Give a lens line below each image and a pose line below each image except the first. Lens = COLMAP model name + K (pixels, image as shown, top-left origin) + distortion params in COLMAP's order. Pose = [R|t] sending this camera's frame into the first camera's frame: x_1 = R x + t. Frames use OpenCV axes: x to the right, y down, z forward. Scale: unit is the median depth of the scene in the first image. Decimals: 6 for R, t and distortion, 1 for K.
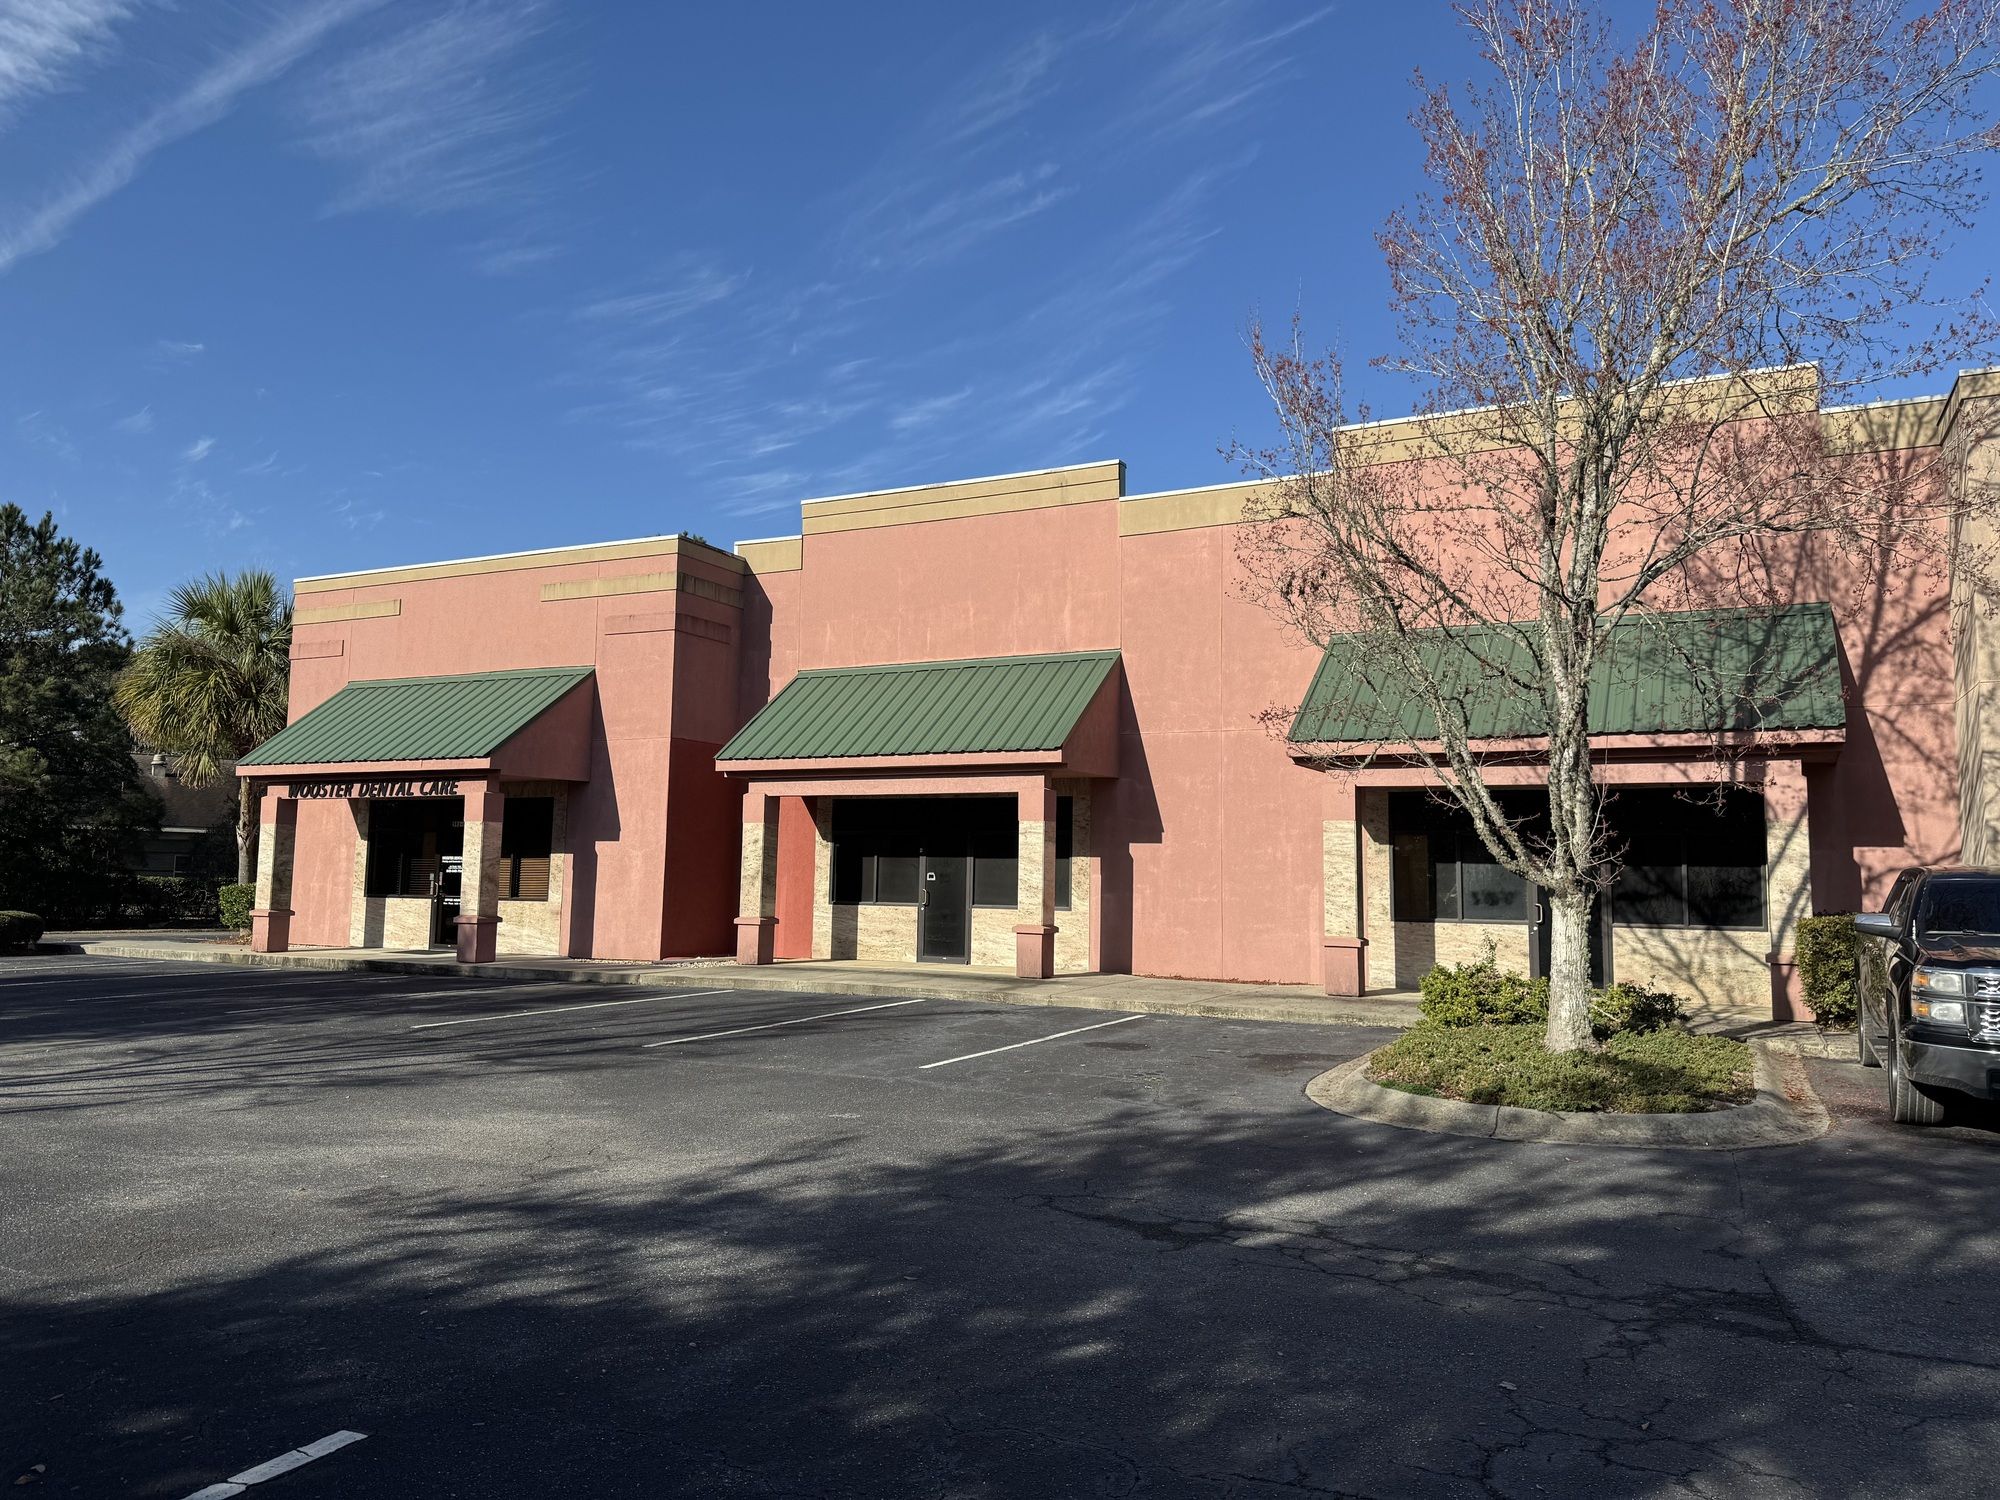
lens RADIAL K [[1405.3, 0, 986.9], [0, 1405.3, 746.1], [0, 0, 1]] dist [0.161529, -0.263539]
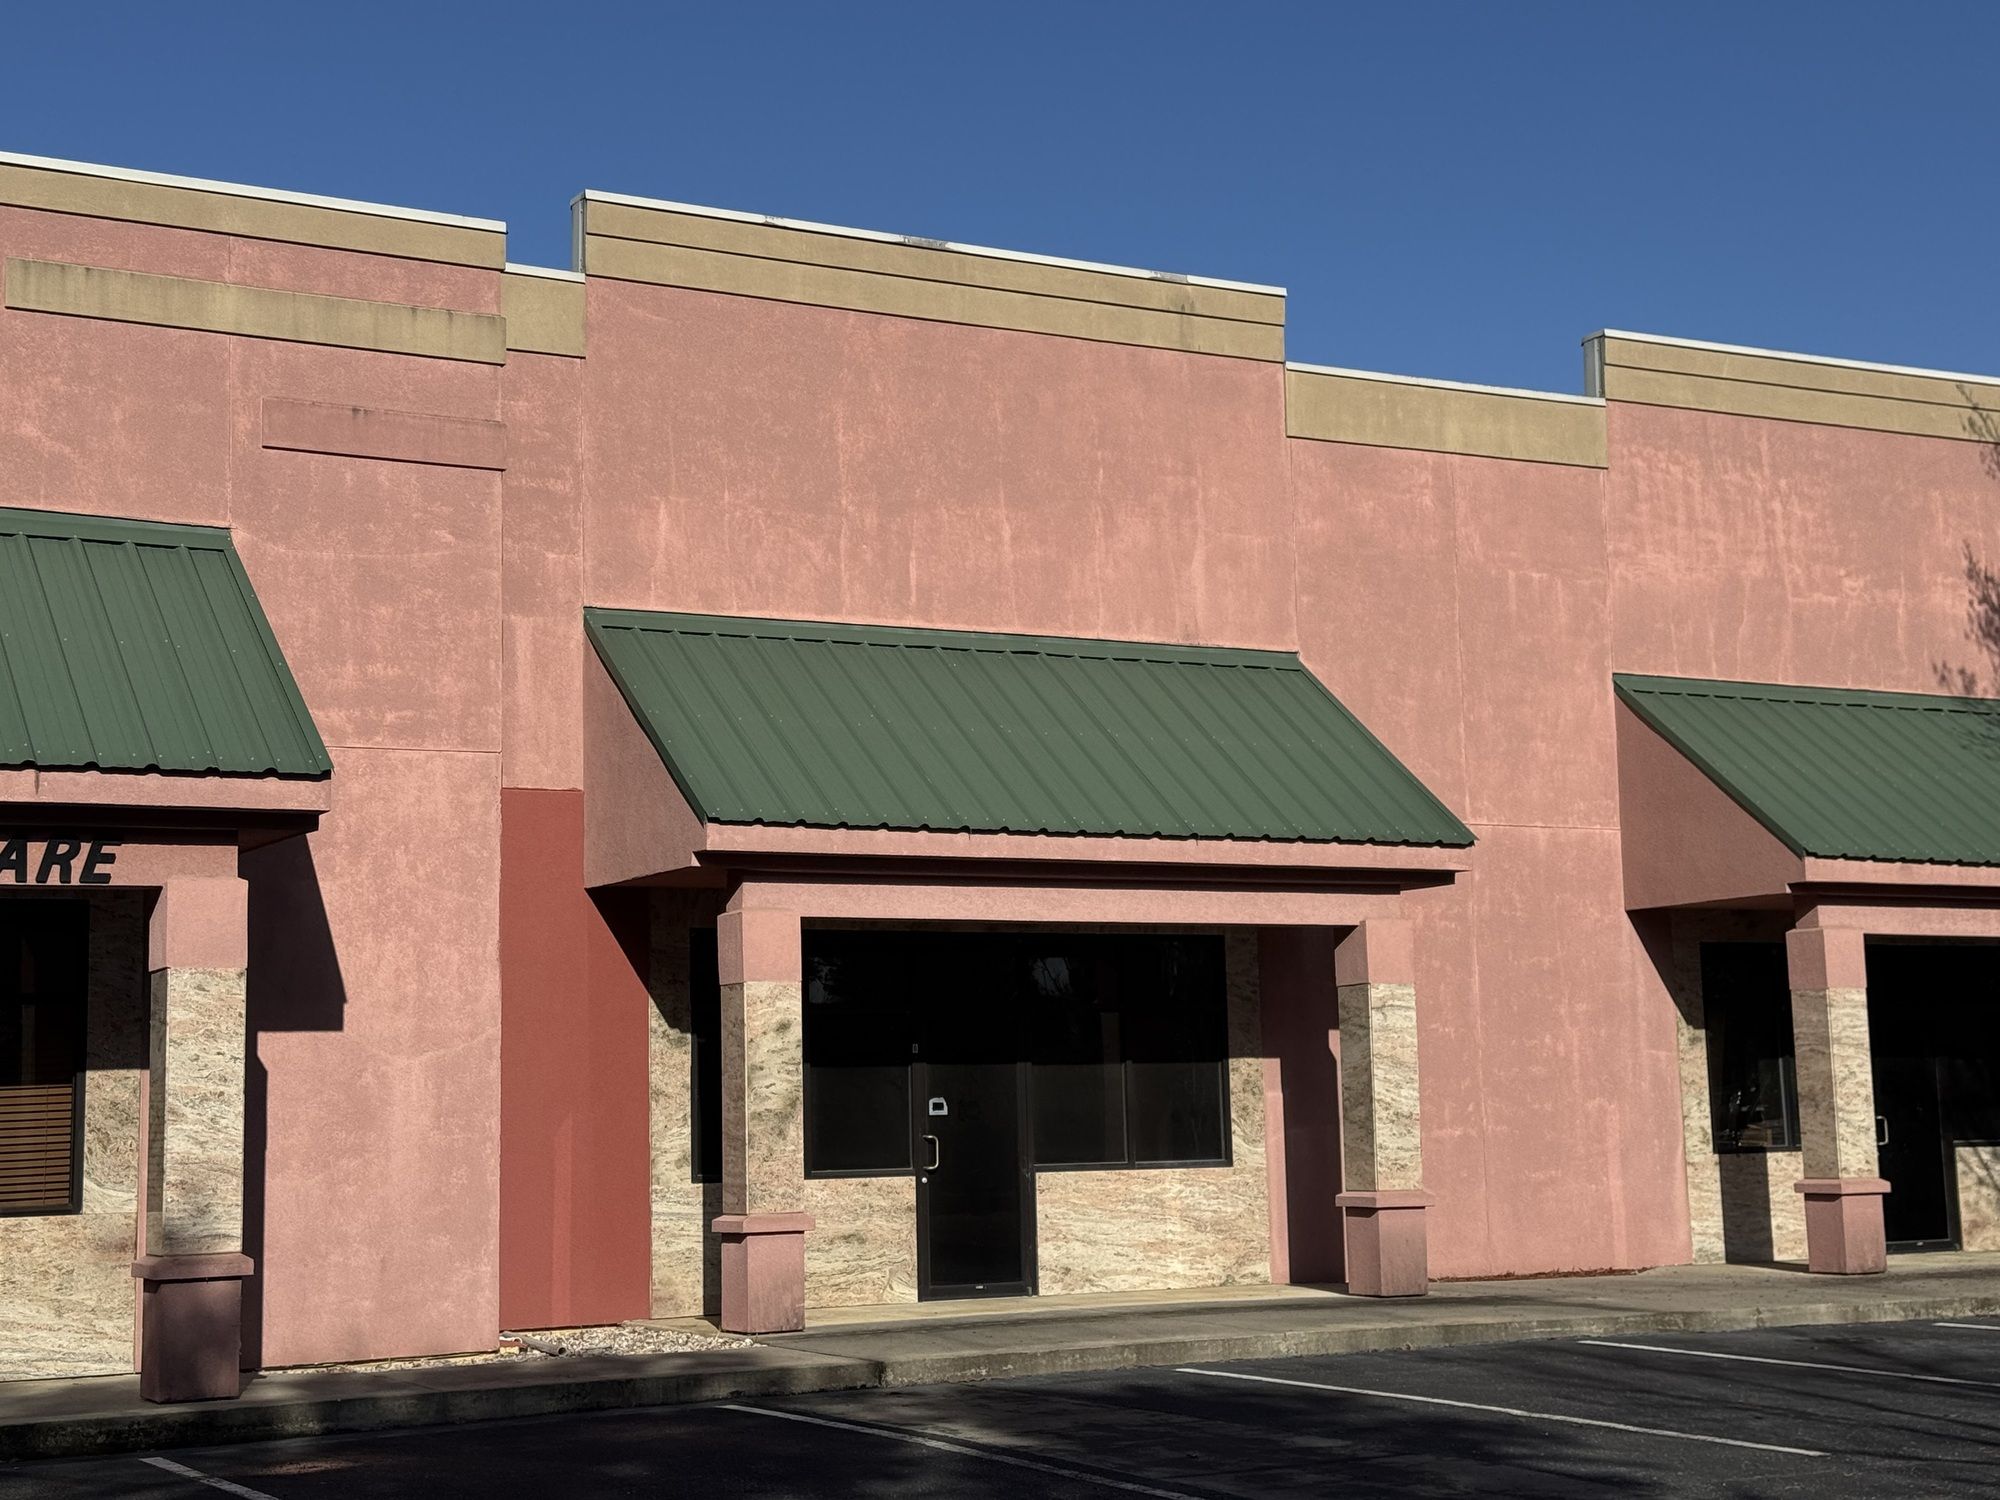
lens RADIAL K [[2944.2, 0, 1000.0], [0, 2944.2, 750.0], [0, 0, 1]] dist [0.125584, 0.132039]
pose [[0.565582, 0.075461, 0.821232, -0.843825], [-0.046883, 0.997137, -0.059336, 0.035536], [-0.823358, -0.004942, 0.567500, 0.470144]]
